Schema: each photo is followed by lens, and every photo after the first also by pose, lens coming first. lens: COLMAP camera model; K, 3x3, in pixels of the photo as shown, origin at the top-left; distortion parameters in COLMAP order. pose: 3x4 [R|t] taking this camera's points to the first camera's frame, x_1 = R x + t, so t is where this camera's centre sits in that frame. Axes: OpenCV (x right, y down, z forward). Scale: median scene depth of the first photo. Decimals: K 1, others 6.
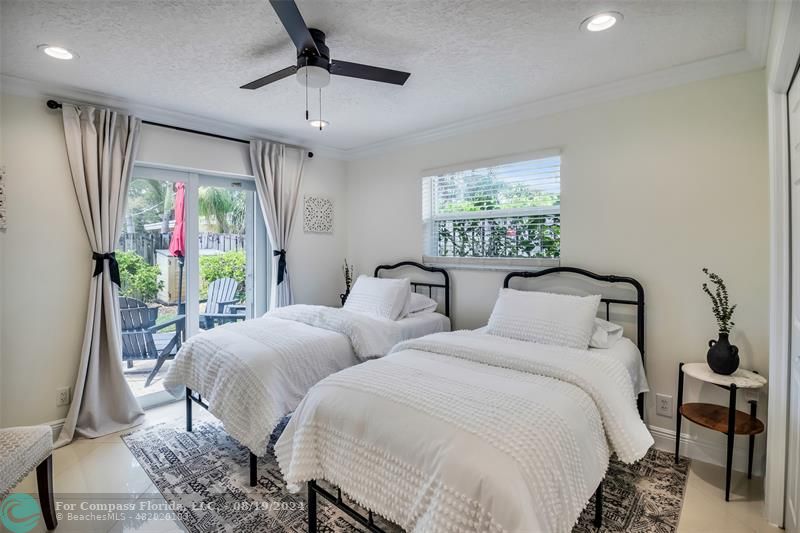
lens RADIAL K [[382.7, 0, 389.1], [0, 382.7, 248.6], [0, 0, 1]] dist [-0.002335, -0.000835]
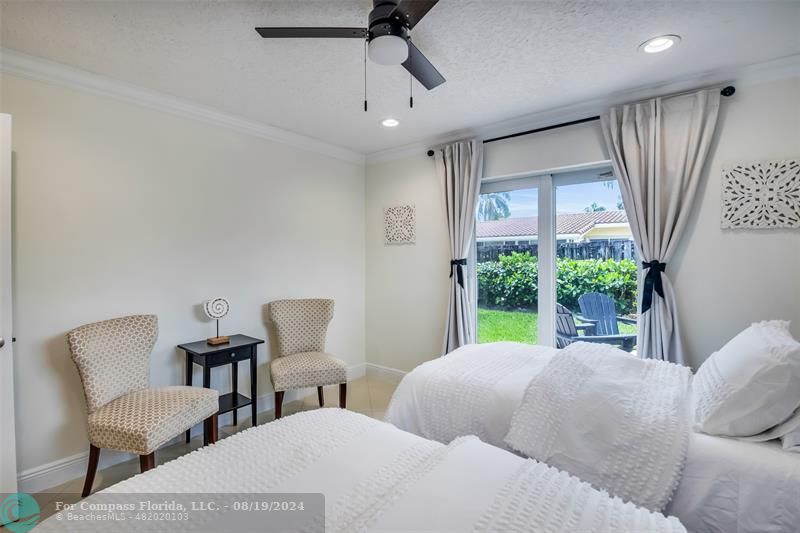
lens RADIAL K [[382.7, 0, 389.1], [0, 382.7, 248.6], [0, 0, 1]] dist [-0.002335, -0.000835]
pose [[0.049675, 0.003039, -0.998761, 0.361567], [0.001233, 0.999994, 0.003104, -0.020680], [0.998765, -0.001386, 0.049671, 0.535181]]
